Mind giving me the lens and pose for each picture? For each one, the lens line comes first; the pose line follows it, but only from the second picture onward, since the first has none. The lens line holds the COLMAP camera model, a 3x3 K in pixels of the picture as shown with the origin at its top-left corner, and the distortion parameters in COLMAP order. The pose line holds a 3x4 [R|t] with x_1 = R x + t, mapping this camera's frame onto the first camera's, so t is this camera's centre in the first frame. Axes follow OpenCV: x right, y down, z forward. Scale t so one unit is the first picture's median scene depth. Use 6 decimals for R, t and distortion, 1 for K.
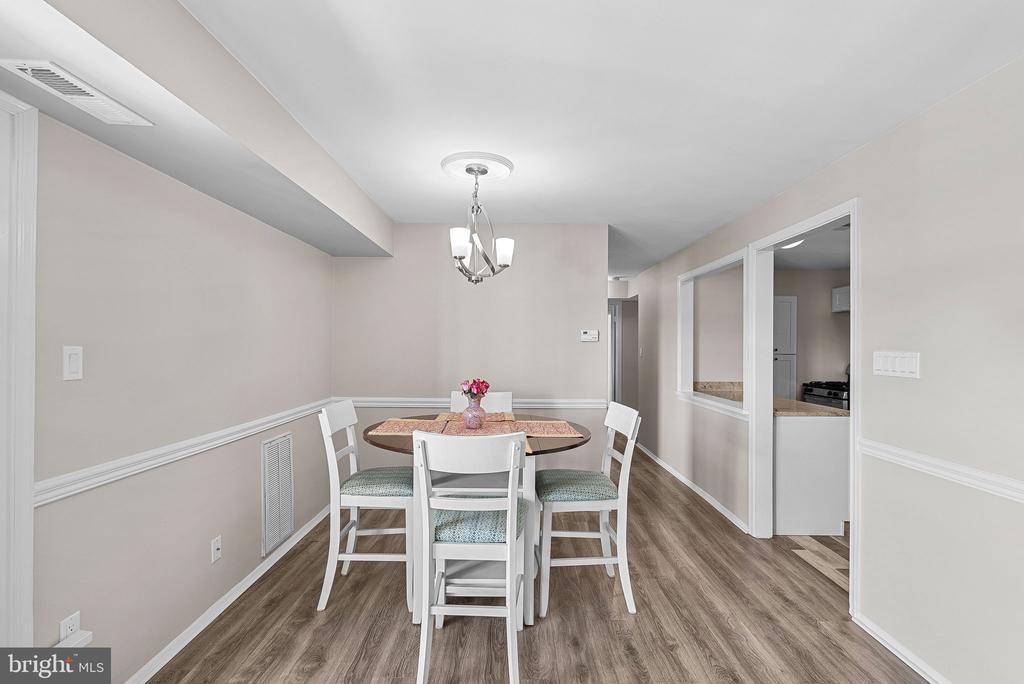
lens RADIAL K [[468.1, 0, 510.5], [0, 468.1, 346.0], [0, 0, 1]] dist [-0.006213, 0.000149]
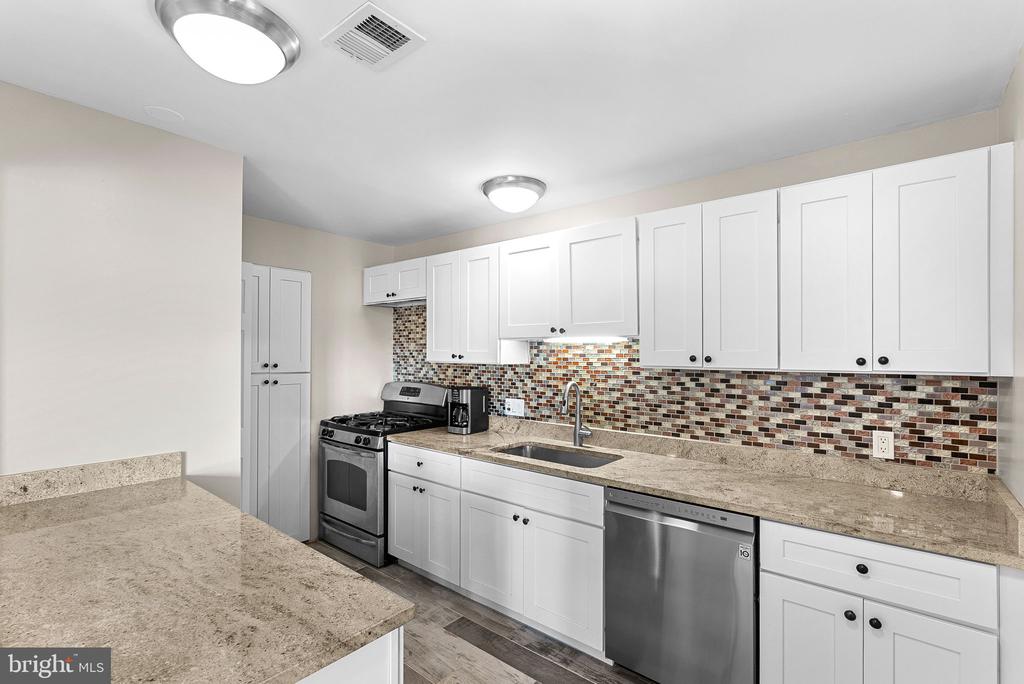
lens RADIAL K [[468.1, 0, 503.0], [0, 468.1, 347.1], [0, 0, 1]] dist [-0.006213, 0.000149]
pose [[0.642180, 0.003306, 0.766547, 0.698140], [0.001678, 0.999982, -0.005718, -0.021984], [-0.766552, 0.004958, 0.642163, 0.962006]]
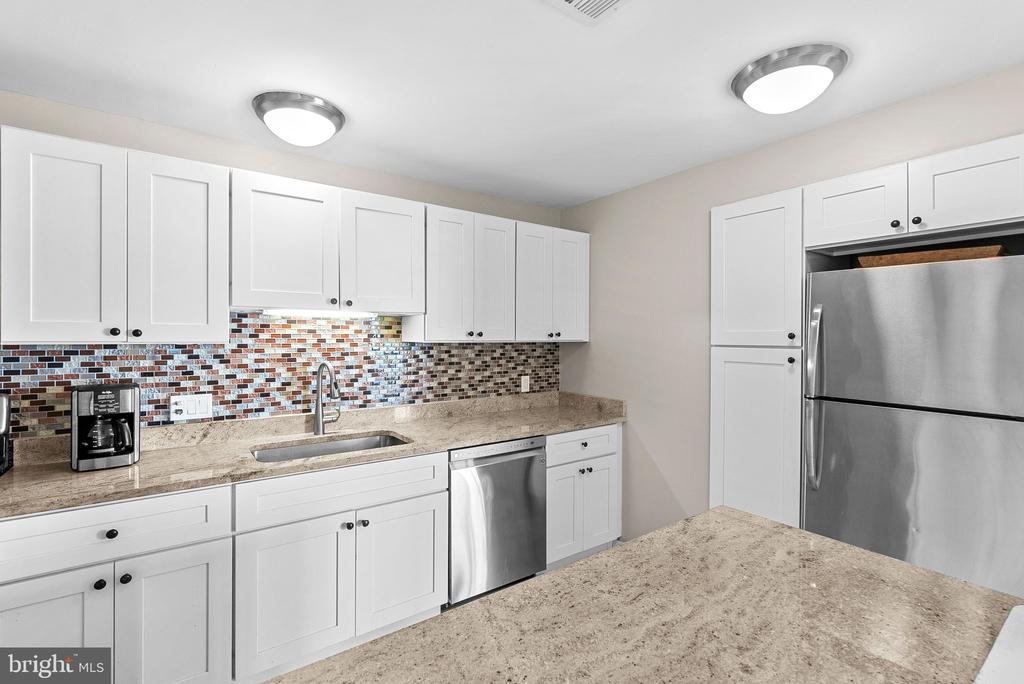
lens RADIAL K [[468.1, 0, 501.8], [0, 468.1, 335.9], [0, 0, 1]] dist [-0.006213, 0.000149]
pose [[-0.584633, -0.012801, 0.811197, 0.661281], [-0.010053, 0.999913, 0.008533, -0.011547], [-0.811235, -0.003166, -0.584711, 1.739966]]
